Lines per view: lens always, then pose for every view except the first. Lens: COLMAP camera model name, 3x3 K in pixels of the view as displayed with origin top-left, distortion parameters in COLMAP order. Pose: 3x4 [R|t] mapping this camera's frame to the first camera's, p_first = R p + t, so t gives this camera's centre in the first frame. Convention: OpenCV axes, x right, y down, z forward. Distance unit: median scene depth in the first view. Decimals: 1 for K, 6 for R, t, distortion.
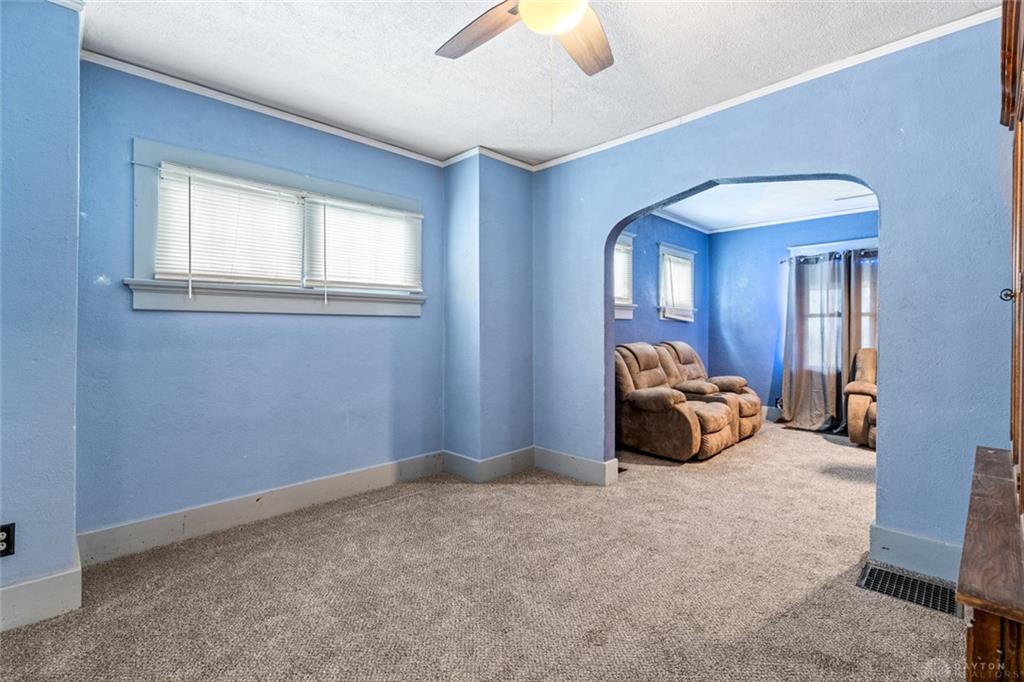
lens RADIAL K [[457.6, 0, 511.5], [0, 457.6, 326.4], [0, 0, 1]] dist [-0.001084, -0.000205]
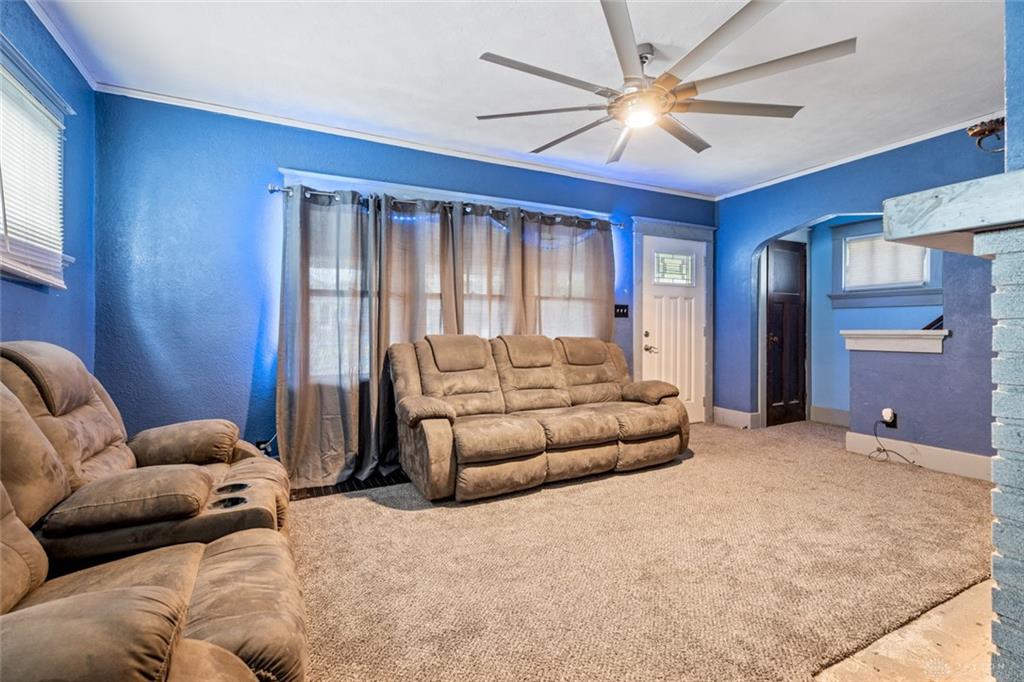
lens RADIAL K [[457.6, 0, 511.5], [0, 457.6, 326.4], [0, 0, 1]] dist [-0.001084, -0.000205]
pose [[0.309104, 0.003820, 0.951021, 0.169509], [-0.009352, 0.999956, -0.000976, 0.020337], [-0.950982, -0.008593, 0.309126, 0.591140]]
